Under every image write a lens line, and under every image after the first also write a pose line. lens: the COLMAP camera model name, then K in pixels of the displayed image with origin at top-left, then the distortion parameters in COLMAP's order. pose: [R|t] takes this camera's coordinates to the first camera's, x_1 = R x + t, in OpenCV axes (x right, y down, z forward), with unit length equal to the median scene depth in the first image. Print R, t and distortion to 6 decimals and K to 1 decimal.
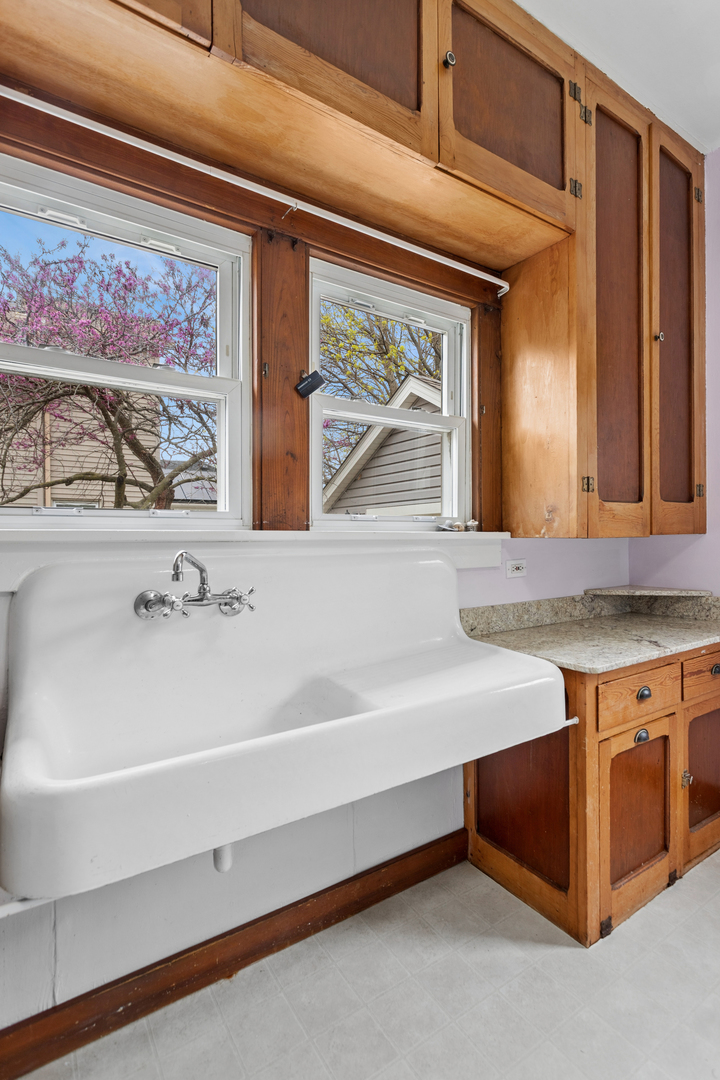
lens RADIAL K [[517.3, 0, 364.7], [0, 517.3, 536.1], [0, 0, 1]] dist [0.005017, 0.001631]
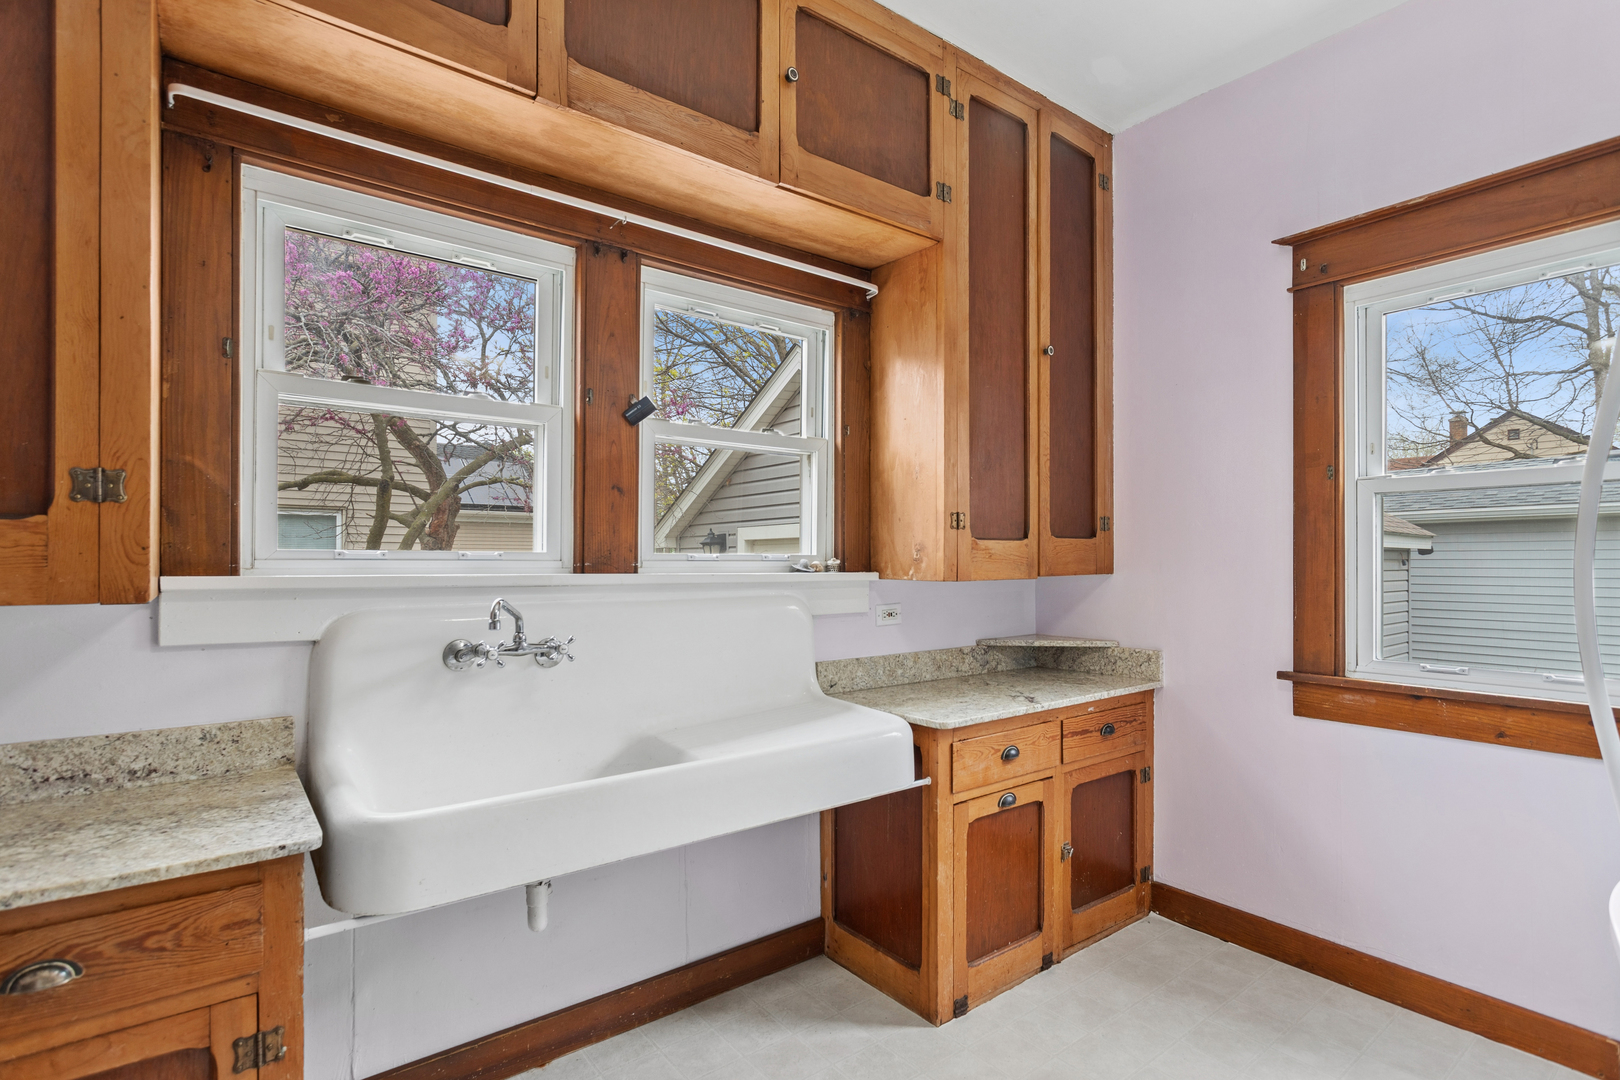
lens RADIAL K [[775.9, 0, 802.7], [0, 775.9, 550.1], [0, 0, 1]] dist [0.005017, 0.001631]
pose [[0.997412, 0.007576, 0.071492, 0.074109], [-0.006544, 0.999871, -0.014653, -0.029440], [-0.071594, 0.014147, 0.997334, -0.328756]]
